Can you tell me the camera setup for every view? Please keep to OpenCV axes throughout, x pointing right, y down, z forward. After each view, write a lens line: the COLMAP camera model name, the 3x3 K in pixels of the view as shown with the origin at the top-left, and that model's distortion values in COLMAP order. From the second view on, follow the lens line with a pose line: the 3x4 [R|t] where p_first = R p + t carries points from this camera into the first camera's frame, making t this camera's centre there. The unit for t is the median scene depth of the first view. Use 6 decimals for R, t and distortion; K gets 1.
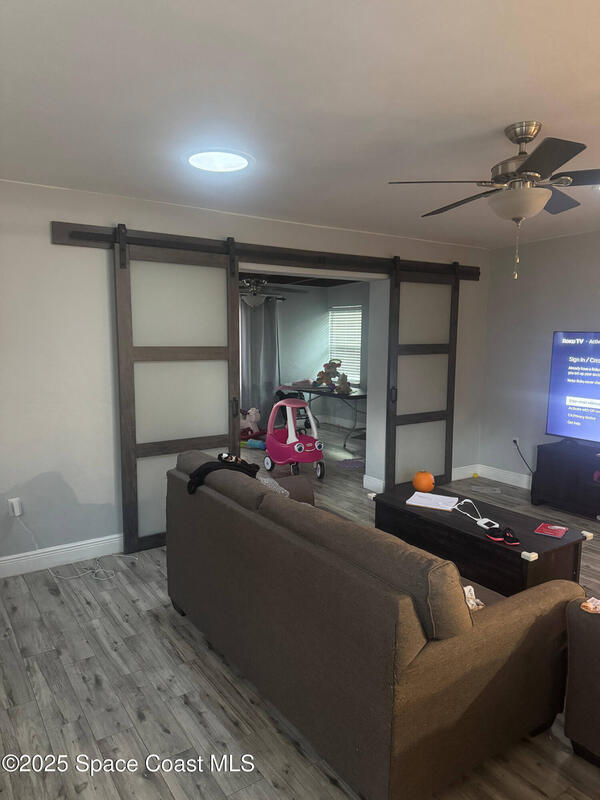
lens RADIAL K [[562.3, 0, 300.4], [0, 562.3, 405.8], [0, 0, 1]] dist [0.090126, -0.146098]
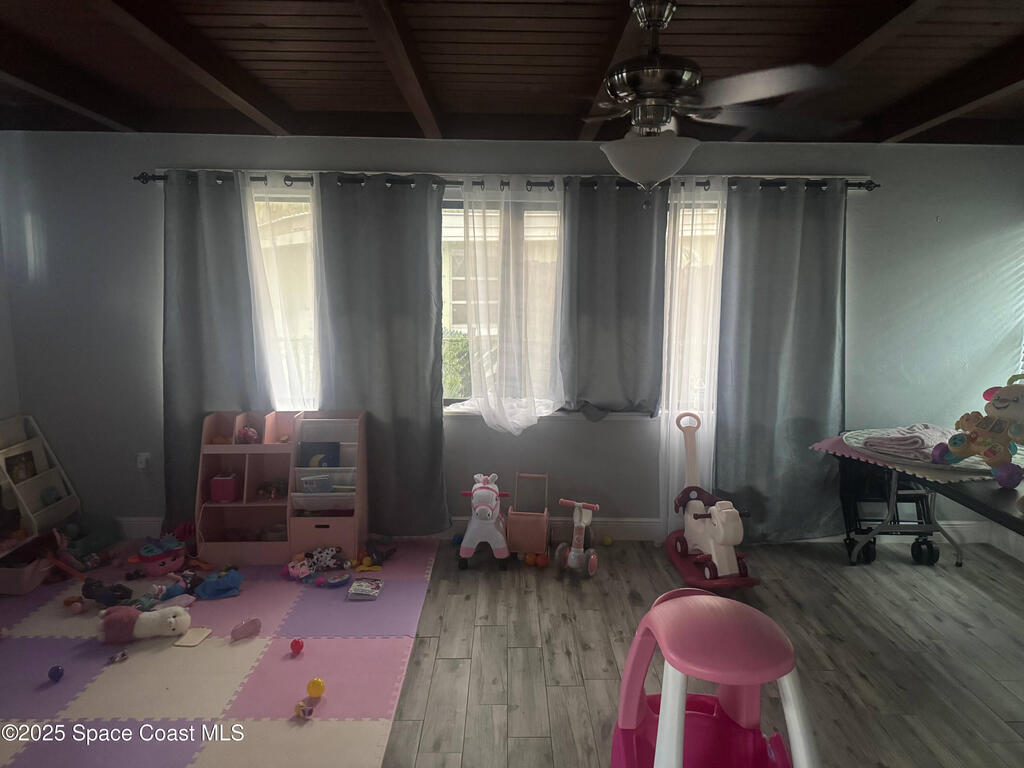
lens RADIAL K [[719.7, 0, 512.0], [0, 719.7, 384.0], [0, 0, 1]] dist [0.090126, -0.146098]
pose [[0.832391, 0.080630, -0.548292, 0.071635], [-0.074144, 0.996668, 0.034004, -0.115881], [0.549206, 0.012348, 0.835596, 0.874385]]
